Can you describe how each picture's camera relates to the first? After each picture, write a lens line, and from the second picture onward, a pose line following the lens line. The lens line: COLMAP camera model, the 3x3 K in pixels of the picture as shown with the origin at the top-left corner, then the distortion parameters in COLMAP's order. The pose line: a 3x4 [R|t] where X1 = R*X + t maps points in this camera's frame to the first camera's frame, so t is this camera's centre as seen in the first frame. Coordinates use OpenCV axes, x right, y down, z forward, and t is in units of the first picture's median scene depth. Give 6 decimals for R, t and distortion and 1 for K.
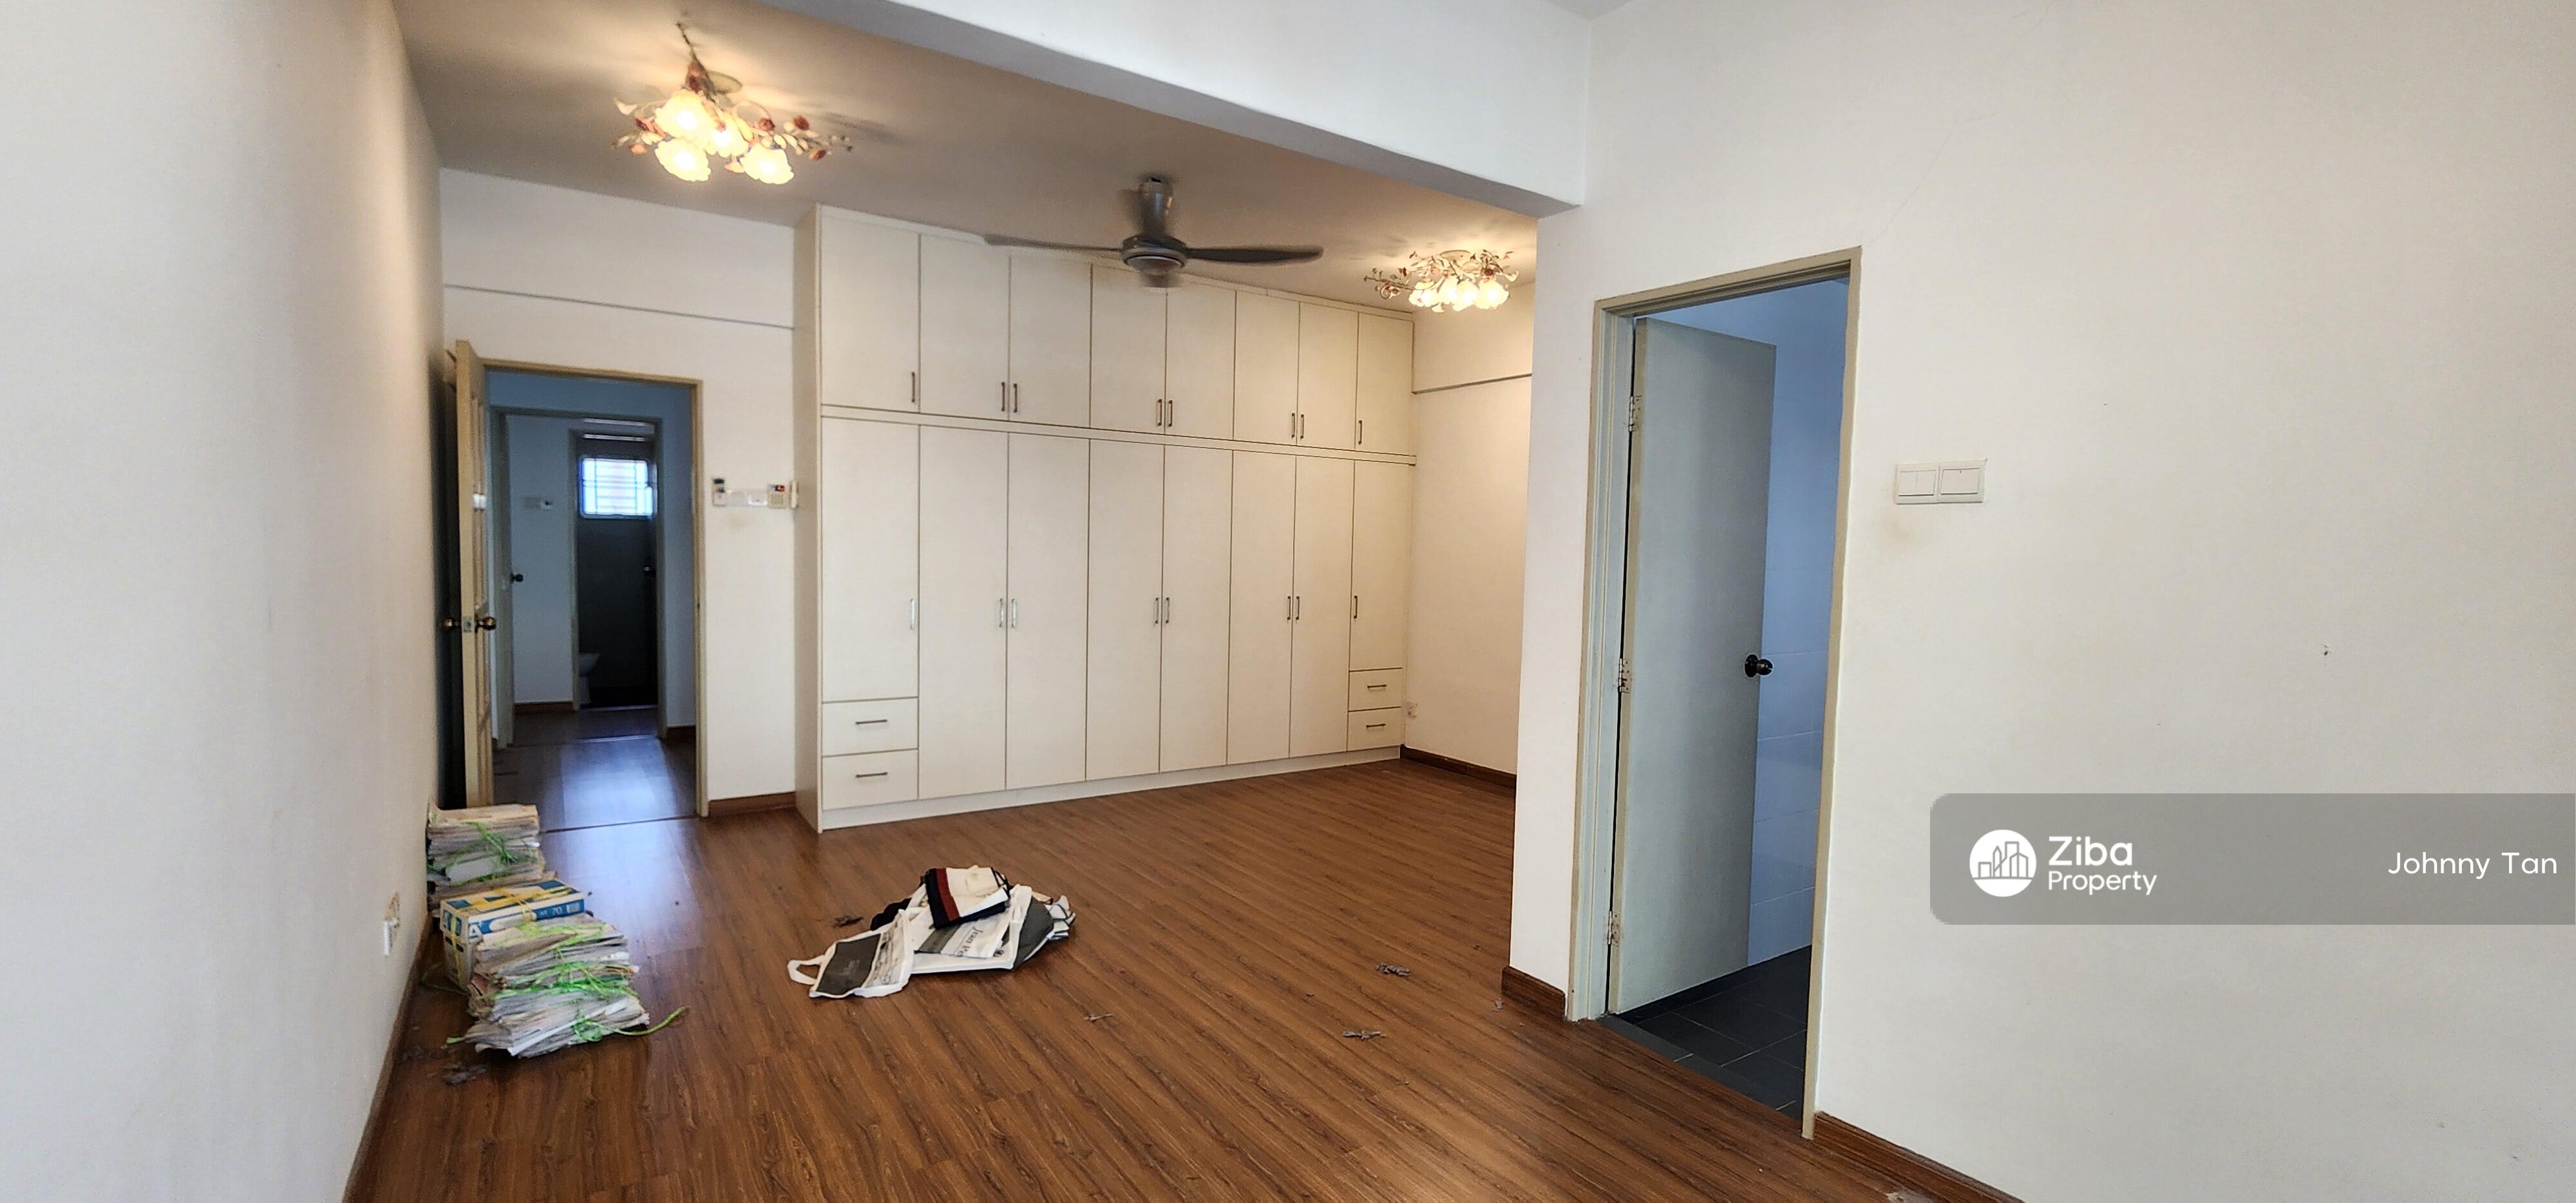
lens RADIAL K [[1061.9, 0, 1297.1], [0, 1061.9, 602.8], [0, 0, 1]] dist [0.002917, -0.001209]
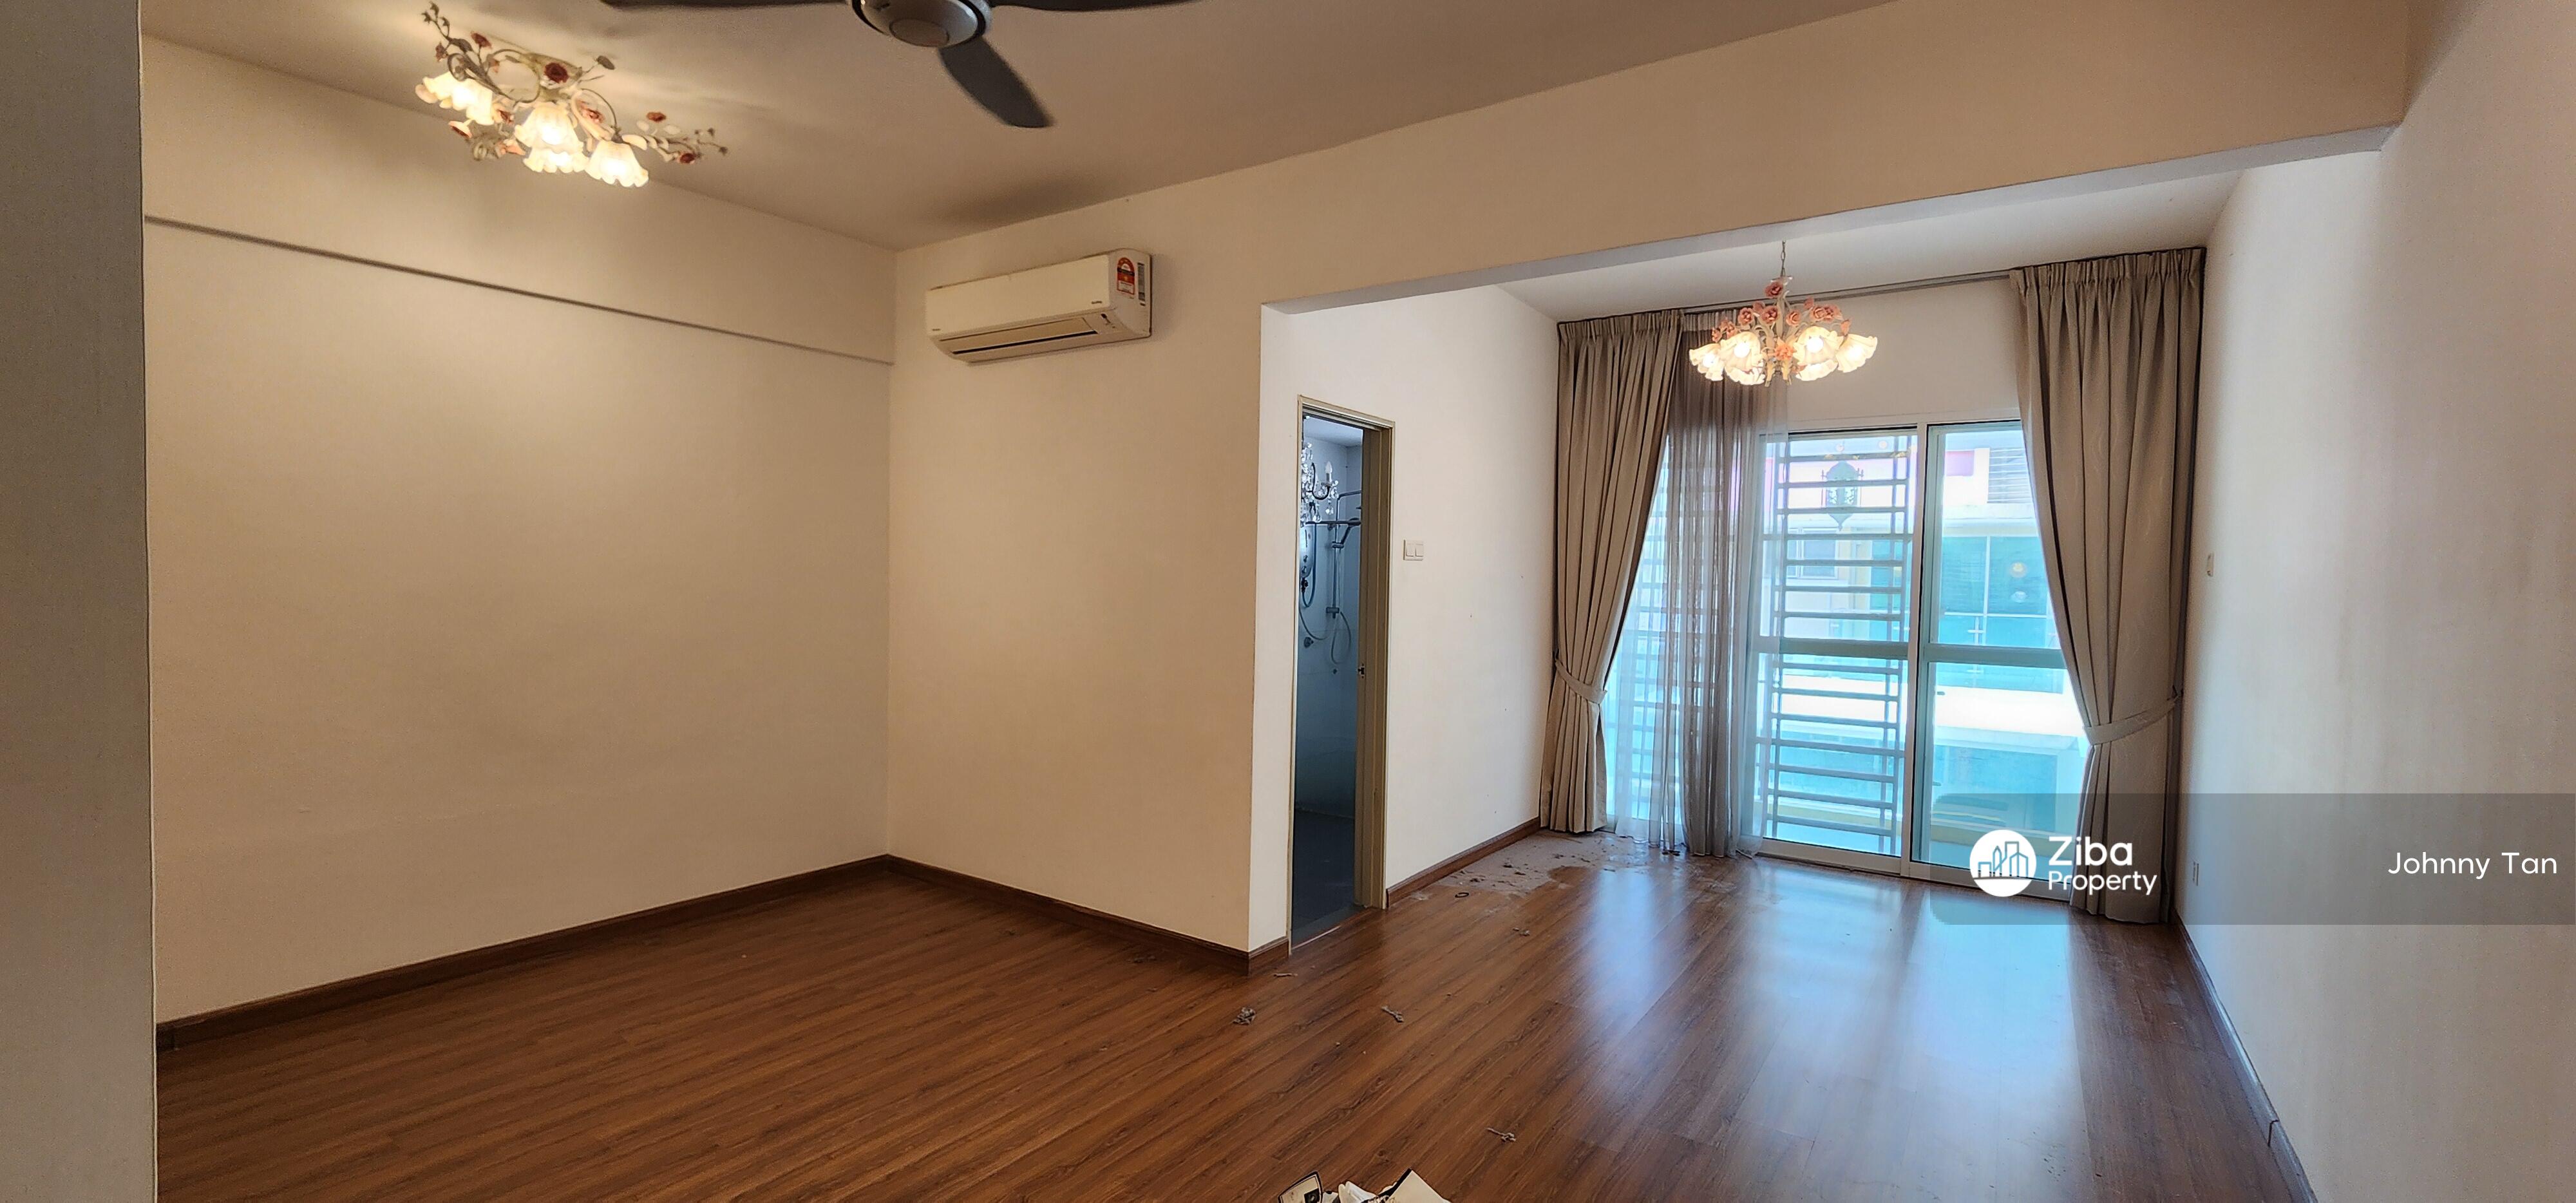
lens RADIAL K [[1061.9, 0, 1309.8], [0, 1061.9, 606.4], [0, 0, 1]] dist [0.002917, -0.001209]
pose [[-0.358237, -0.054286, 0.932051, -0.659775], [0.026811, 0.997298, 0.068391, -0.072772], [-0.933246, 0.049490, -0.355814, 1.036257]]
